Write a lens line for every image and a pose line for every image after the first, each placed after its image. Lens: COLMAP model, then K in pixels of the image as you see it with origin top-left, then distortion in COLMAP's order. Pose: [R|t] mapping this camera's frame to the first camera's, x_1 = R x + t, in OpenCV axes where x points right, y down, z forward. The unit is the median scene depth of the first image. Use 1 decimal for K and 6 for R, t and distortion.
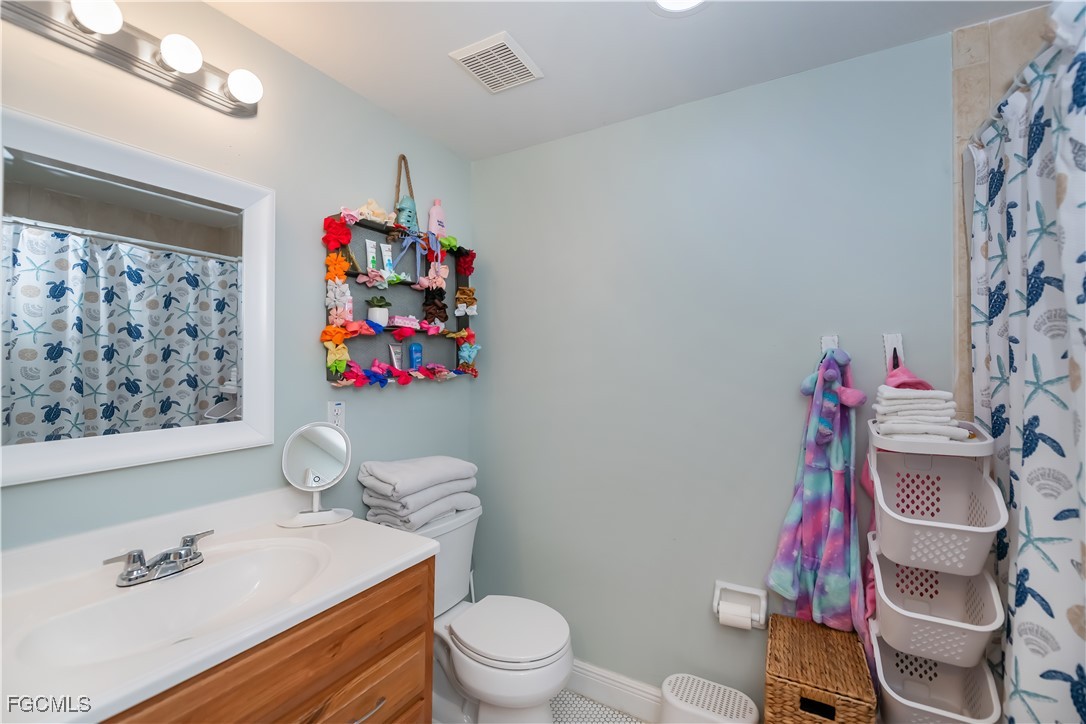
lens RADIAL K [[448.3, 0, 545.9], [0, 448.3, 356.3], [0, 0, 1]] dist [-0.001449, -0.000143]
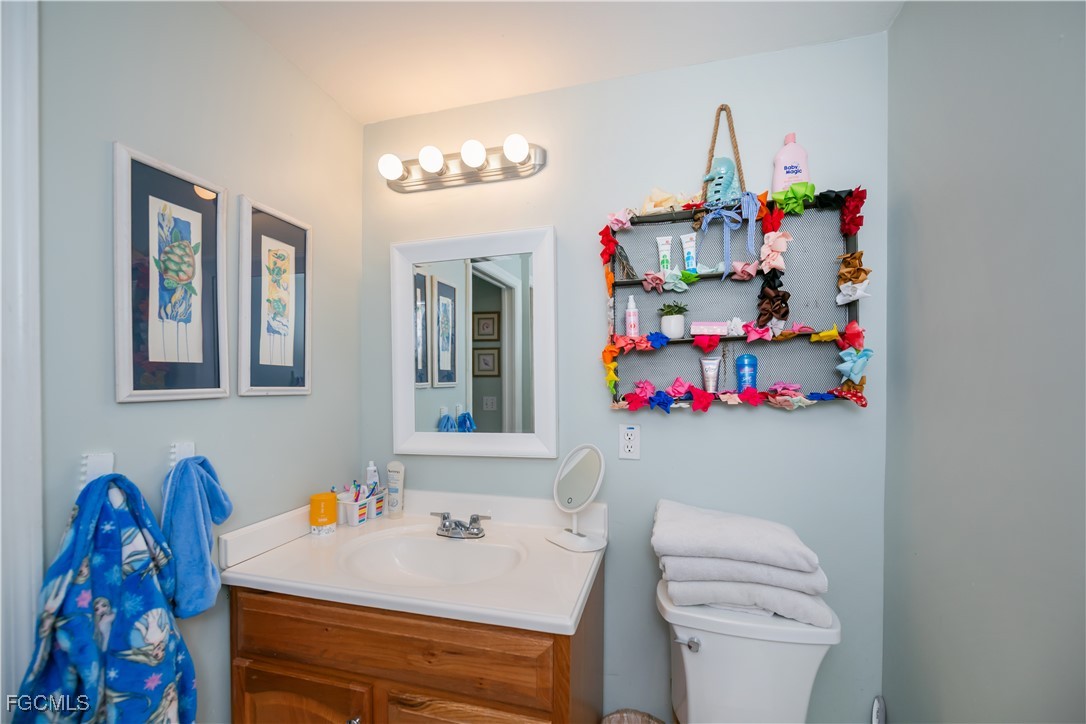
lens RADIAL K [[439.8, 0, 558.5], [0, 439.8, 383.4], [0, 0, 1]] dist [-0.000886, -0.000133]
pose [[0.275342, -0.002156, -0.961344, 0.319630], [0.022215, 0.999745, 0.004120, 0.007234], [0.961090, -0.022491, 0.275319, 0.536844]]
